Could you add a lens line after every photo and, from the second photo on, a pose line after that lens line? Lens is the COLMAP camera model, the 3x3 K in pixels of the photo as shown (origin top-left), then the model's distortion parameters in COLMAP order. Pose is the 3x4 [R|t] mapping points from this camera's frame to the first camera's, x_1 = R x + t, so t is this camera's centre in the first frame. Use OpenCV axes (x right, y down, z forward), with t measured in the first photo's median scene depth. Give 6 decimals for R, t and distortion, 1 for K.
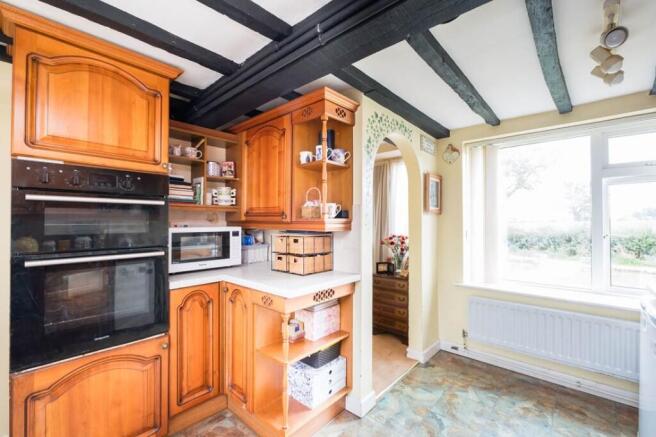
lens RADIAL K [[288.1, 0, 332.3], [0, 288.1, 218.1], [0, 0, 1]] dist [-0.012003, 0.001914]
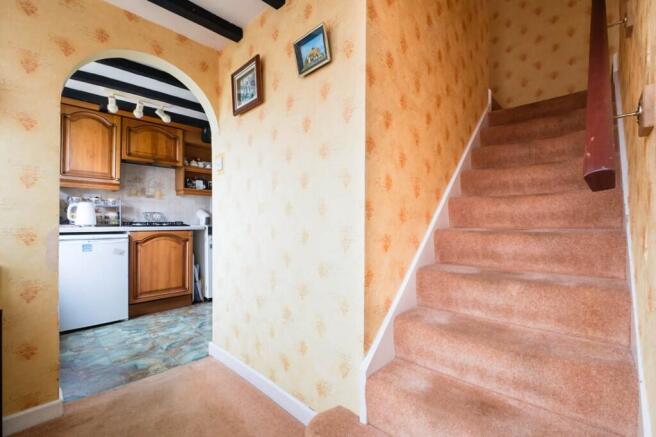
lens RADIAL K [[288.1, 0, 328.3], [0, 288.1, 216.0], [0, 0, 1]] dist [-0.012003, 0.001914]
pose [[-0.997316, -0.000973, 0.073209, -0.398803], [-0.003135, 0.999562, -0.029418, 0.195520], [-0.073148, -0.029569, -0.996883, 2.247940]]
